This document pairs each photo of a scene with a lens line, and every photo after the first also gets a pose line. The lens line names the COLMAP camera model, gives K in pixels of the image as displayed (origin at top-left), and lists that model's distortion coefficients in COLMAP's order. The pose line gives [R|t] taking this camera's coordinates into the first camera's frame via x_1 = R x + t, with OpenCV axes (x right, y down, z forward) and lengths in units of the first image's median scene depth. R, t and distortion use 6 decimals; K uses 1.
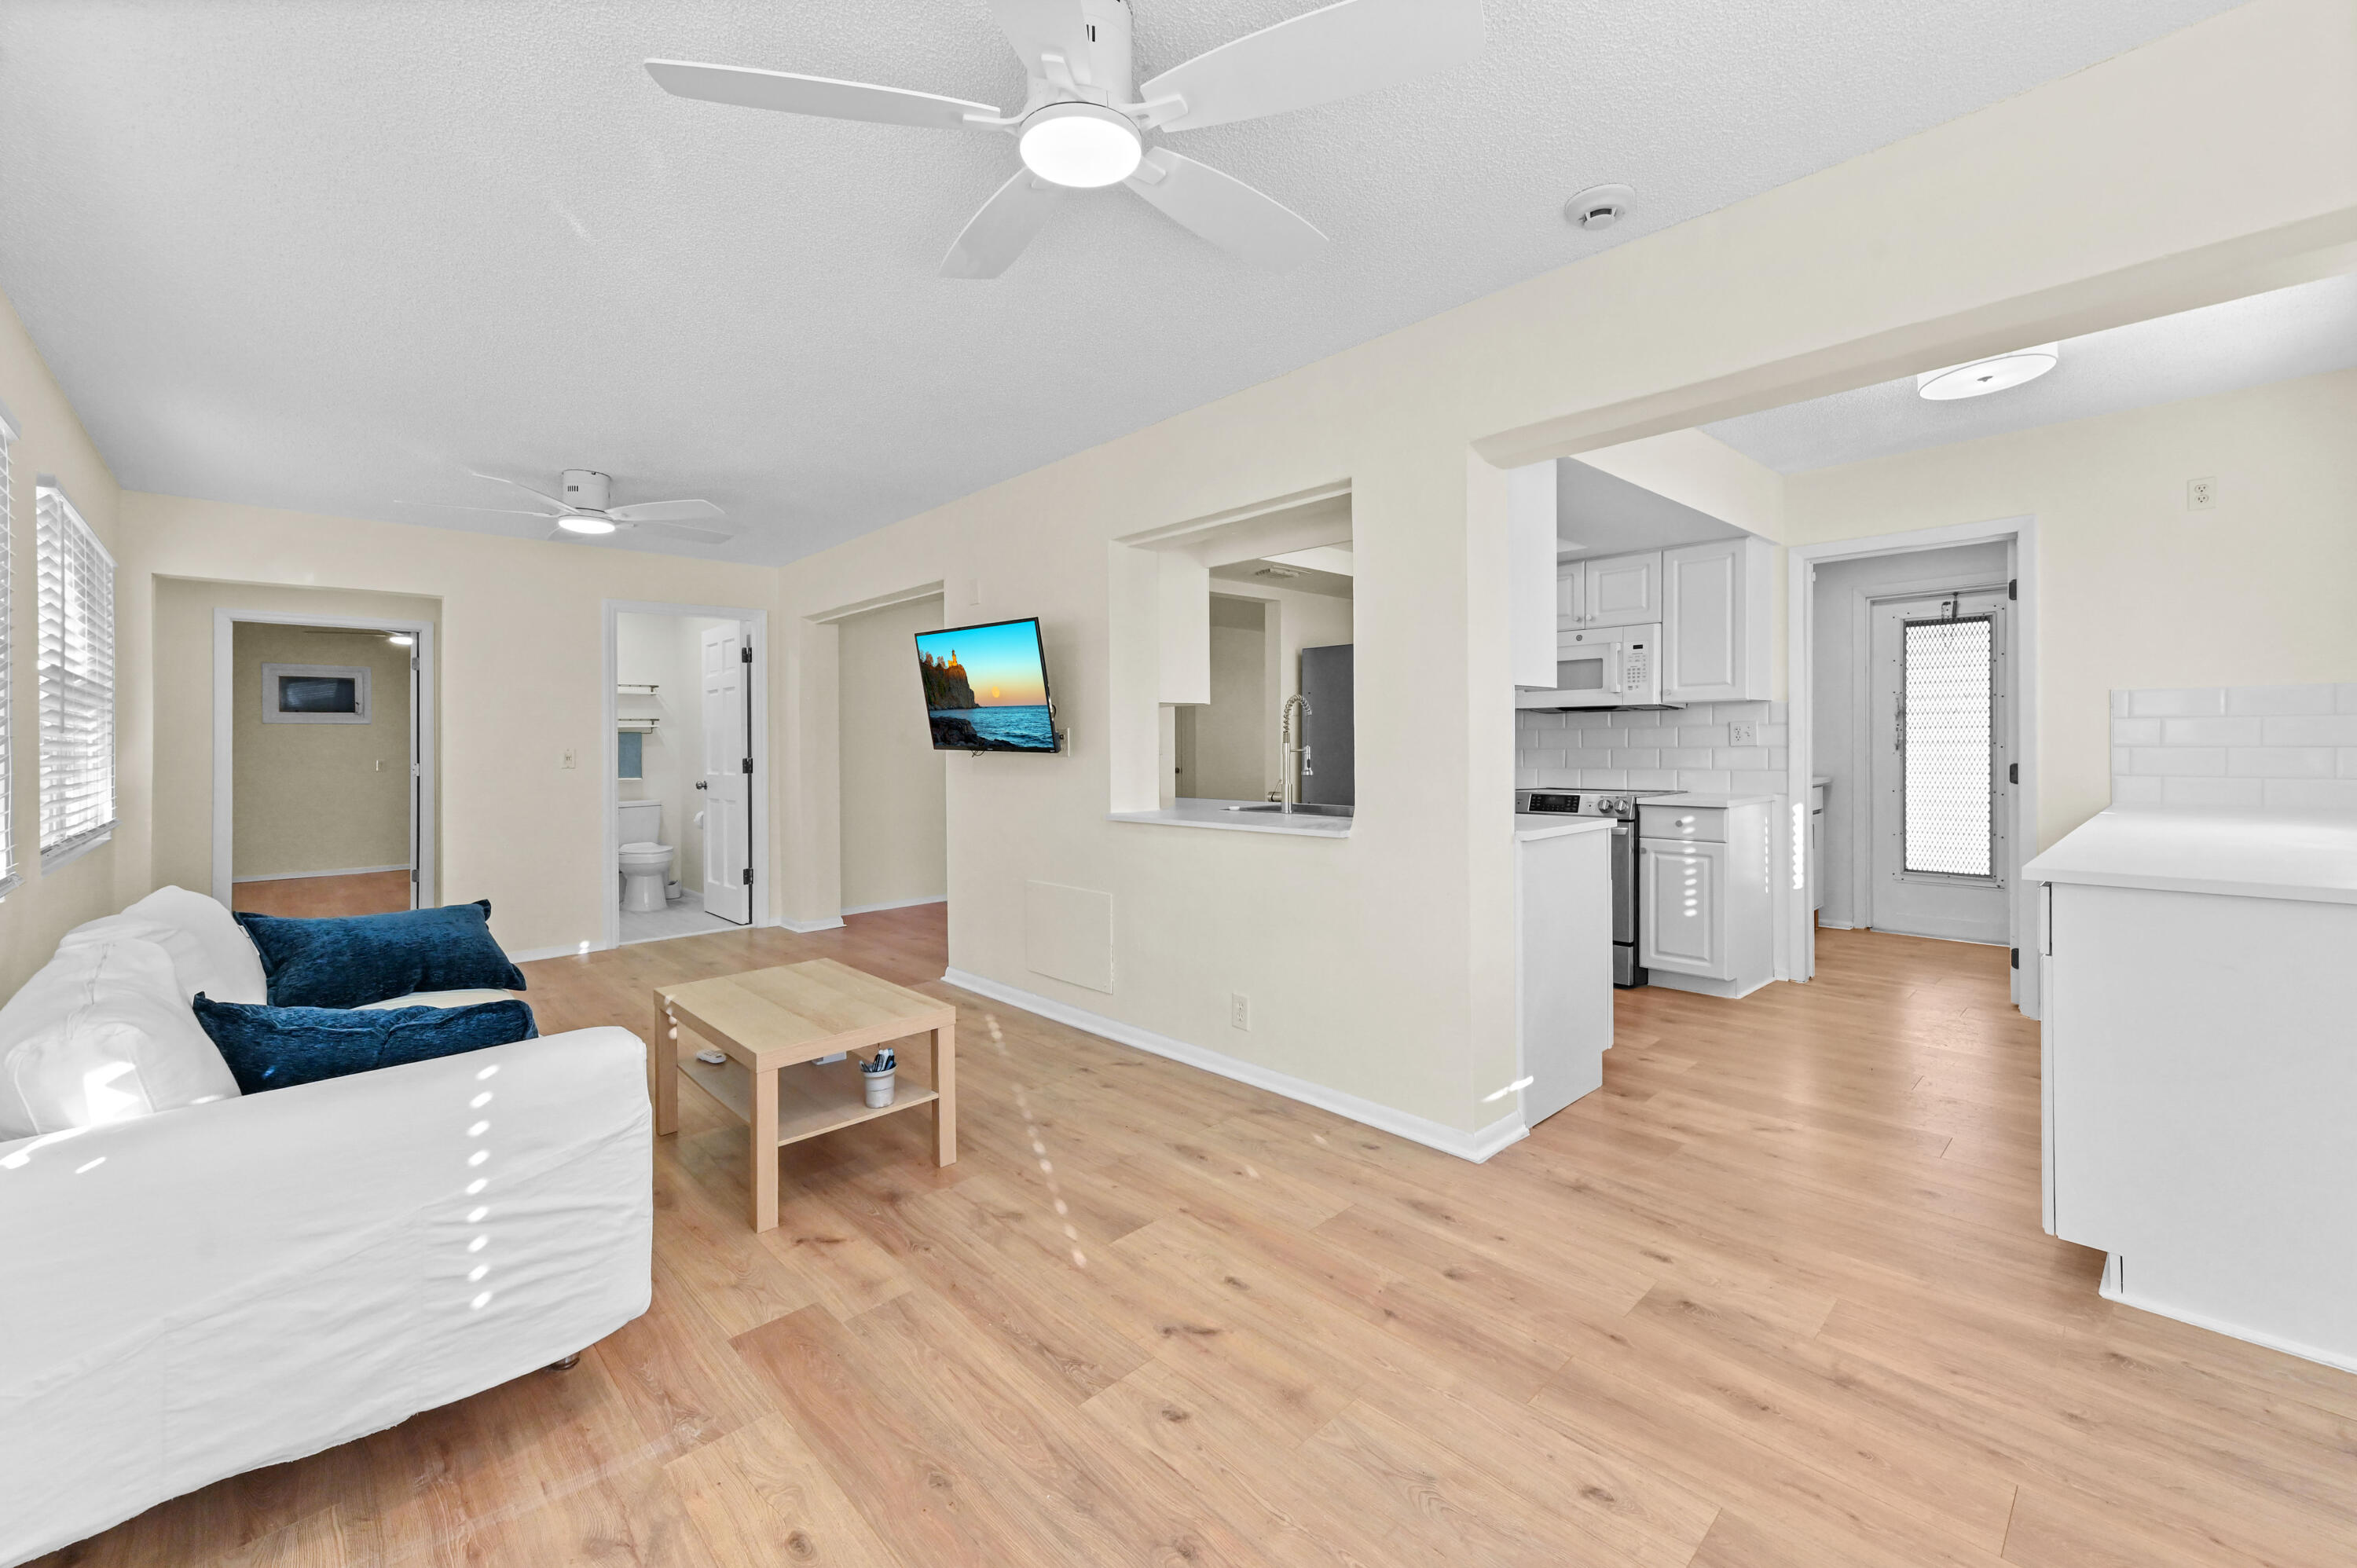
lens RADIAL K [[953.7, 0, 1183.6], [0, 953.7, 729.3], [0, 0, 1]] dist [0.014911, 0.000100]
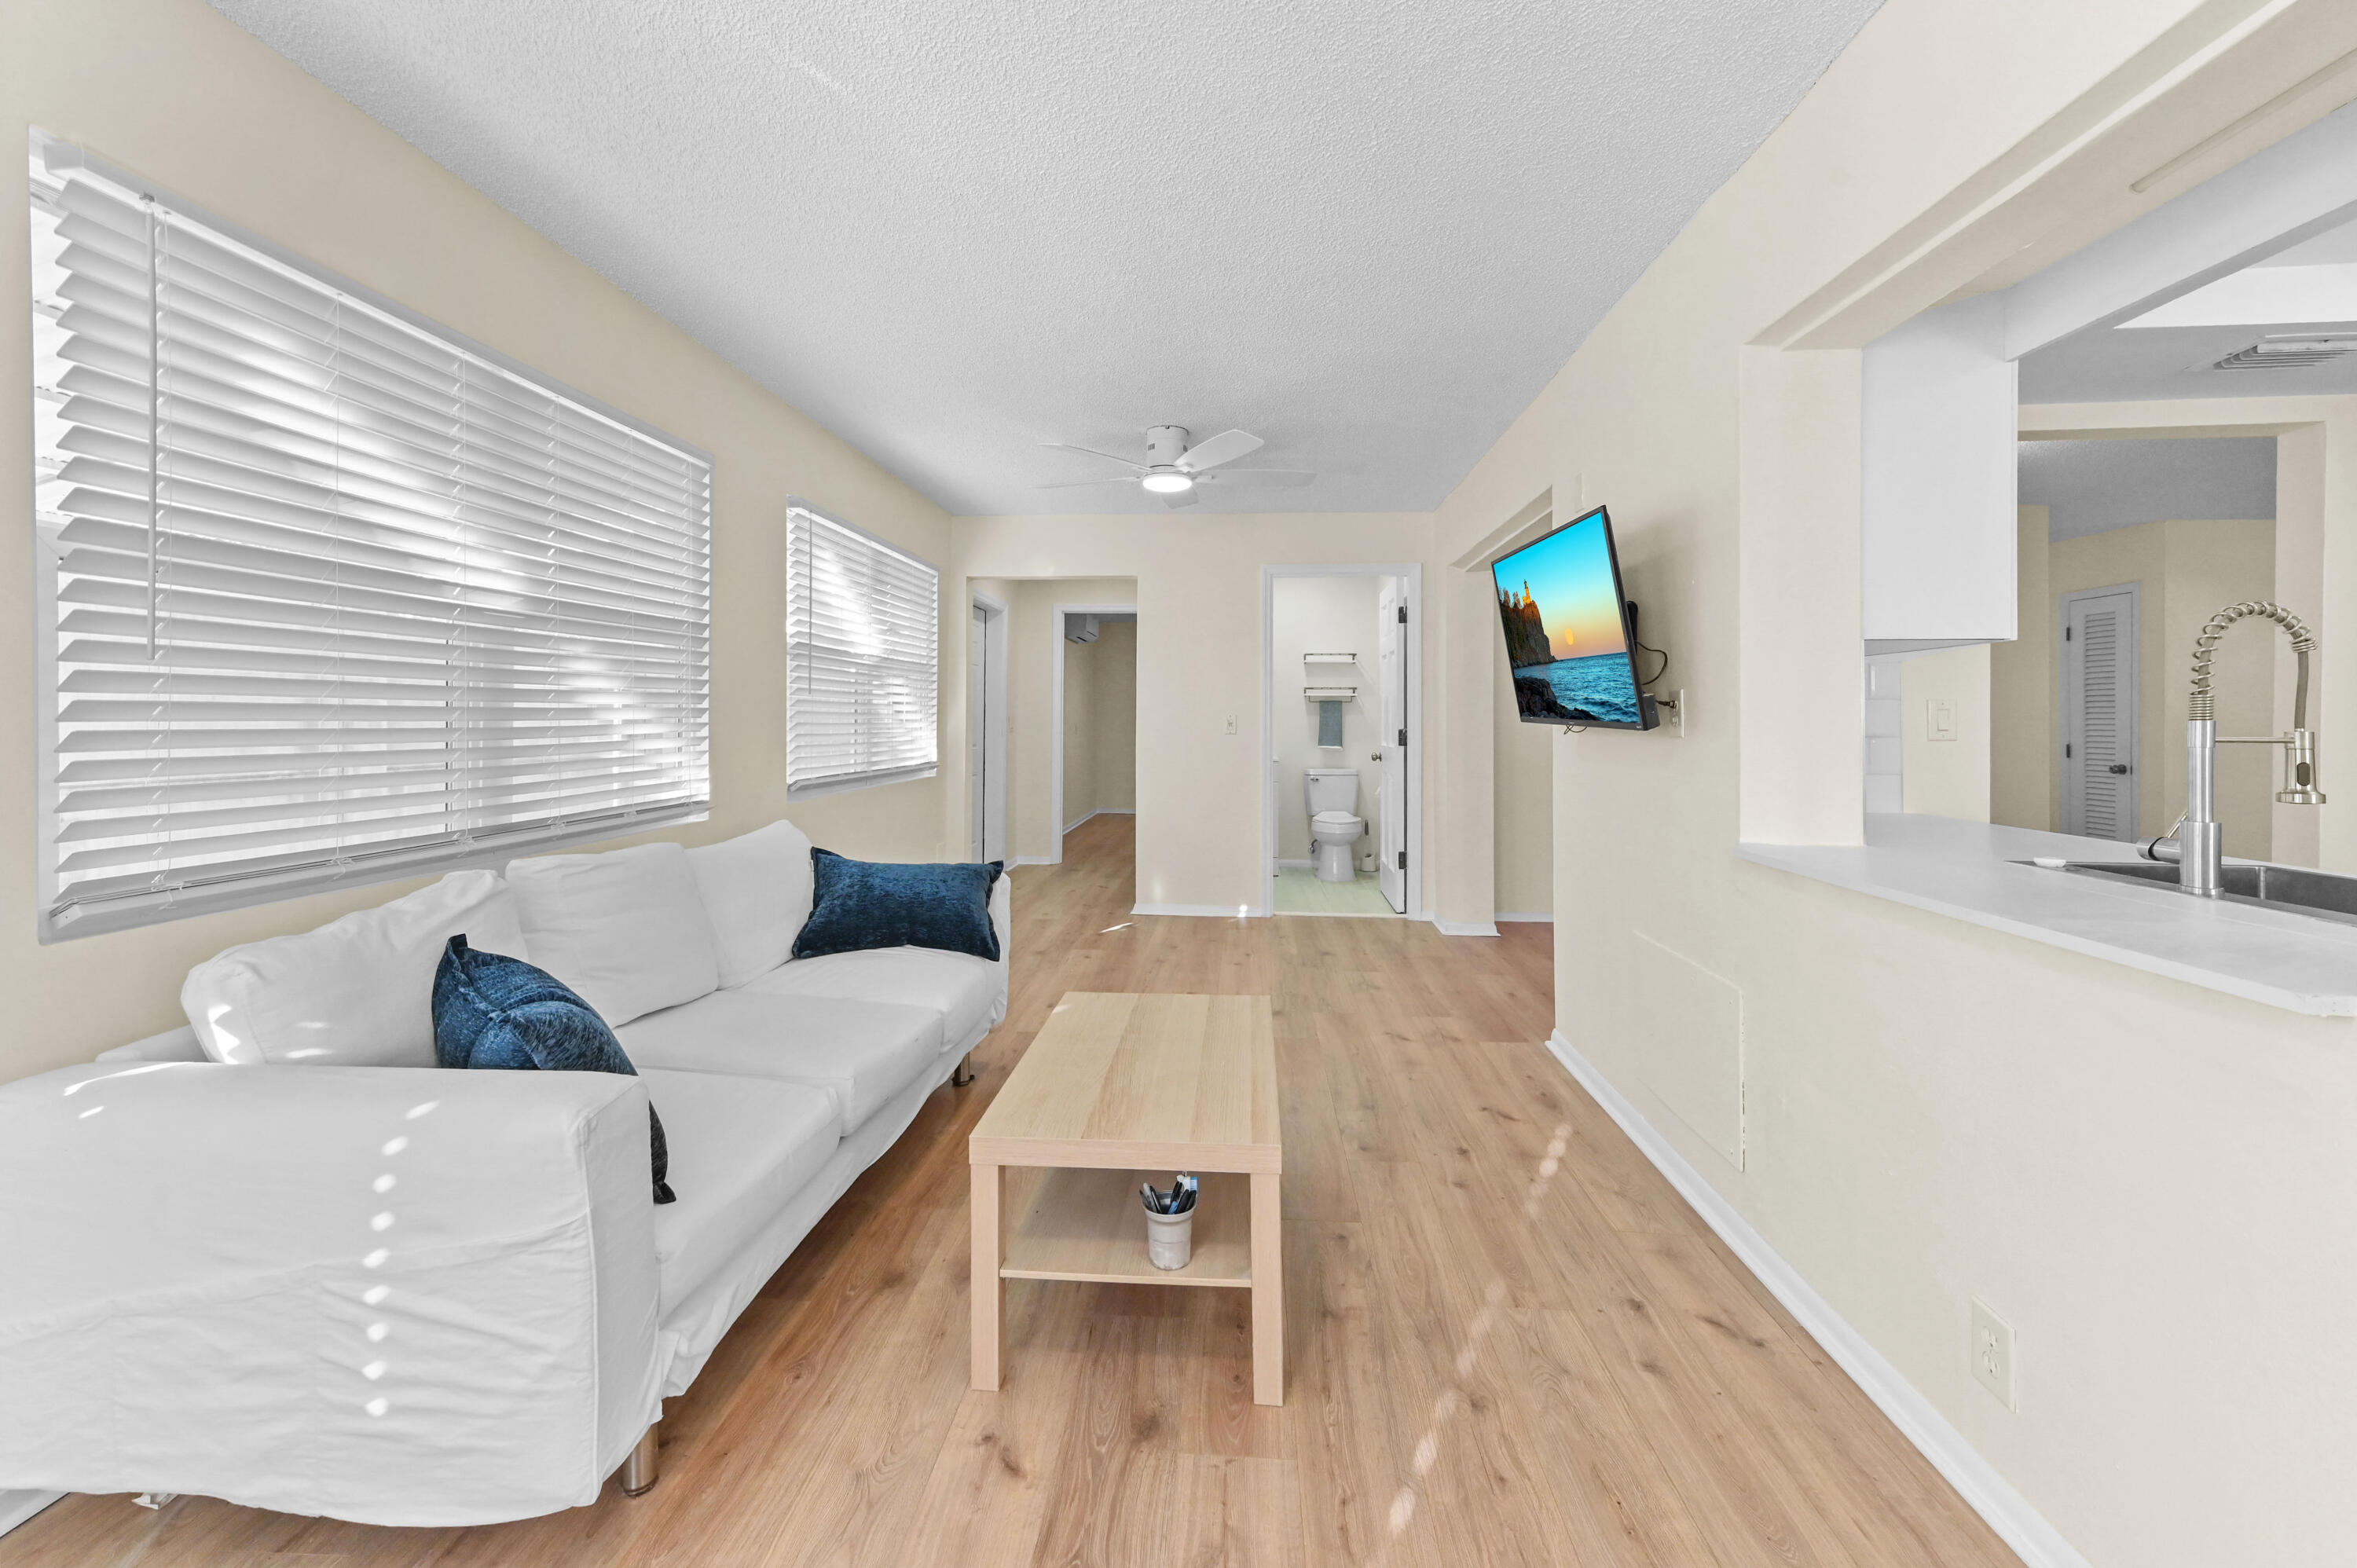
lens RADIAL K [[962.8, 0, 1178.0], [0, 962.8, 700.5], [0, 0, 1]] dist [0.014775, 0.000180]
pose [[0.676091, 0.004828, -0.736802, 0.124785], [-0.006689, 0.999978, 0.000414, 0.007732], [0.736788, 0.004648, 0.676108, 0.409350]]
